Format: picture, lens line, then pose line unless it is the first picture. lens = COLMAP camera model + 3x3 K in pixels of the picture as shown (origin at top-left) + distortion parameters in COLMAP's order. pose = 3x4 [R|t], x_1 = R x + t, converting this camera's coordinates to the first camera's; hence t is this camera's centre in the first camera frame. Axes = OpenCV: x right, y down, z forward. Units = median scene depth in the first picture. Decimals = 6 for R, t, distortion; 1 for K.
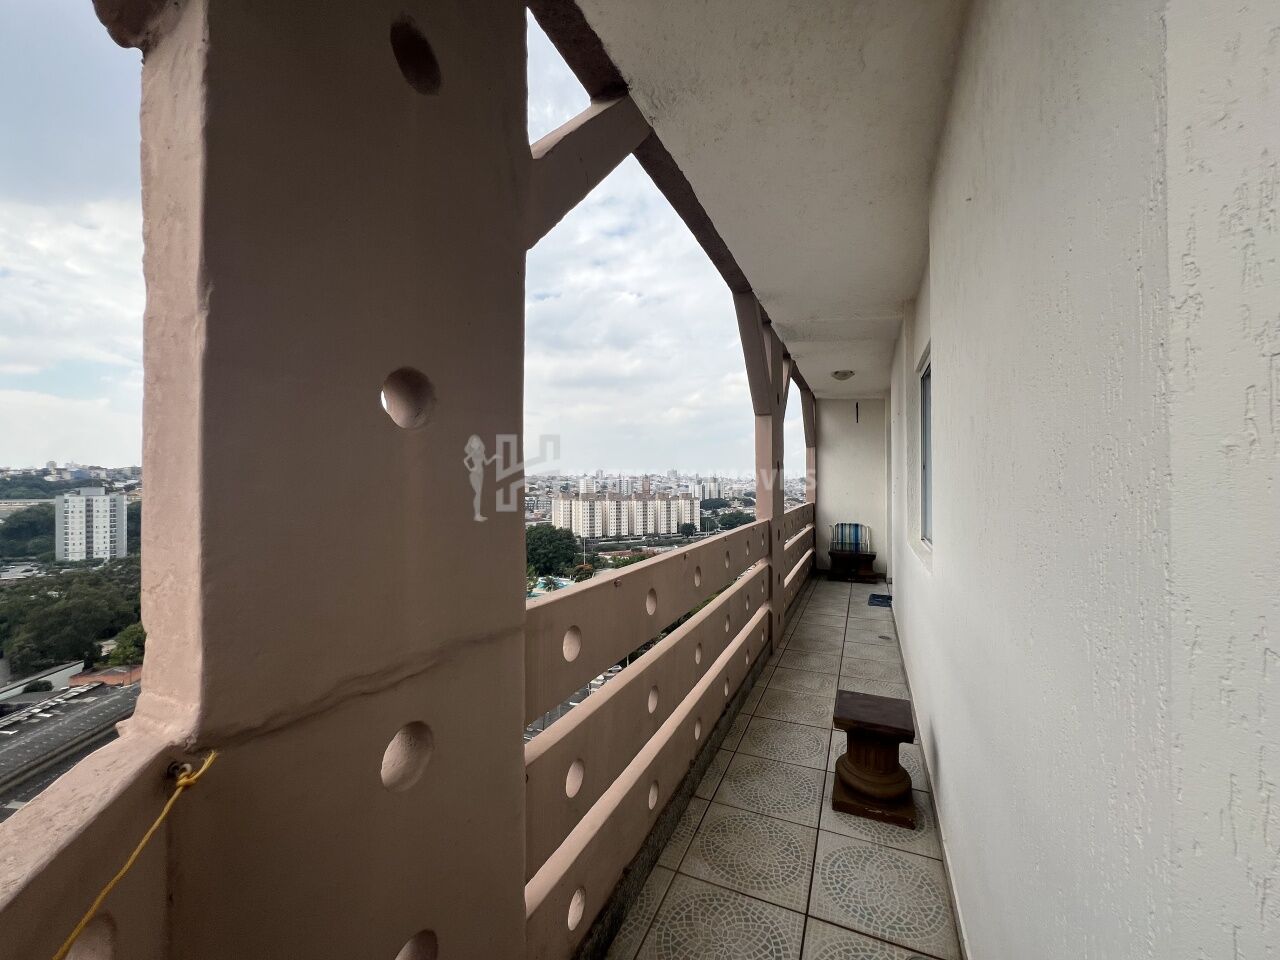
lens RADIAL K [[509.6, 0, 640.0], [0, 509.6, 482.1], [0, 0, 1]] dist [-0.000369, 0.000032]
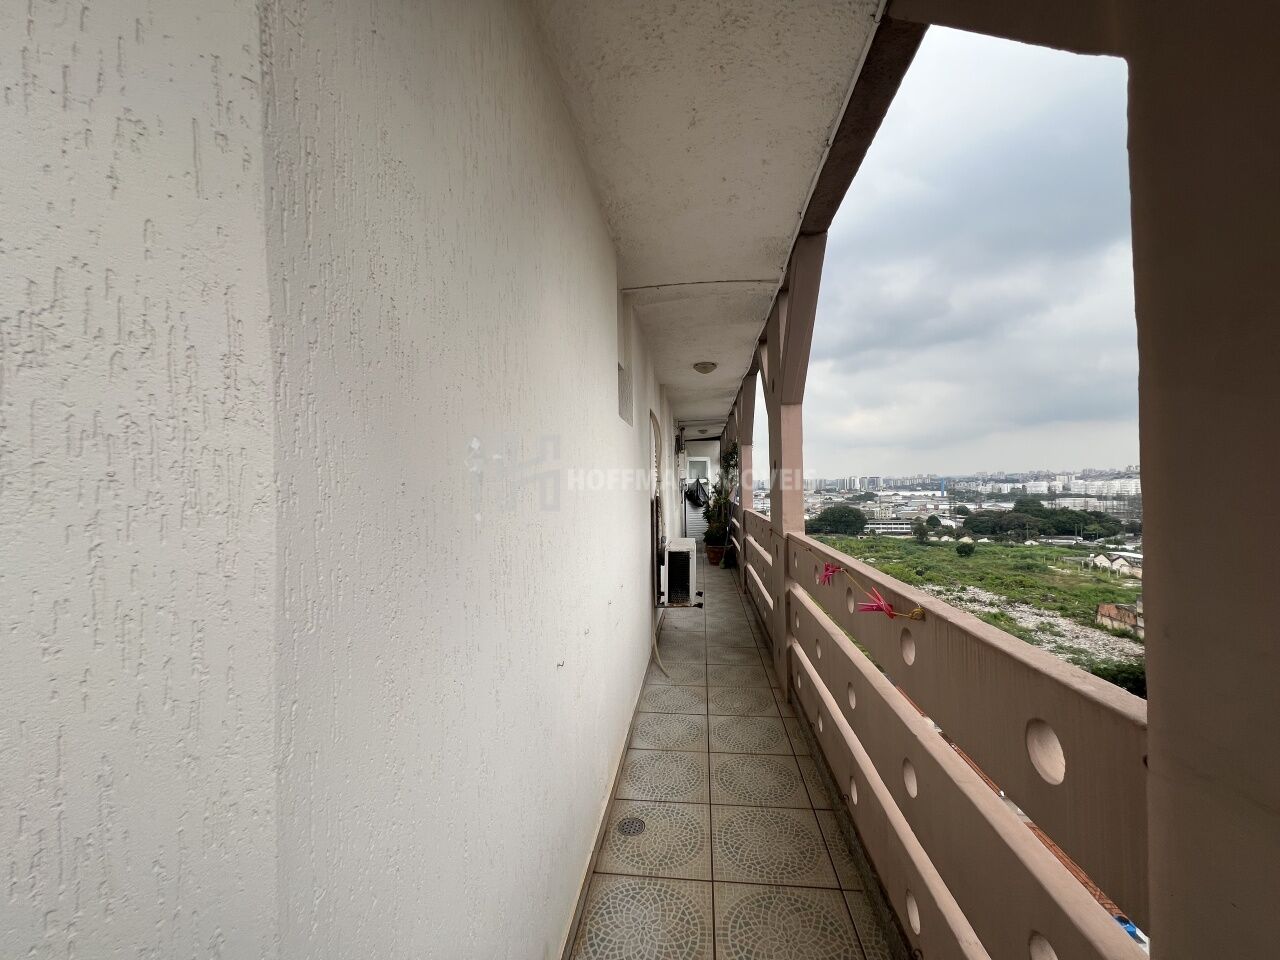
lens RADIAL K [[509.6, 0, 640.0], [0, 509.6, 482.1], [0, 0, 1]] dist [-0.000369, 0.000032]
pose [[-0.954361, -0.060408, -0.292482, 0.819637], [-0.084993, 0.993771, 0.072080, -0.076863], [0.286306, 0.093650, -0.953551, 1.849791]]
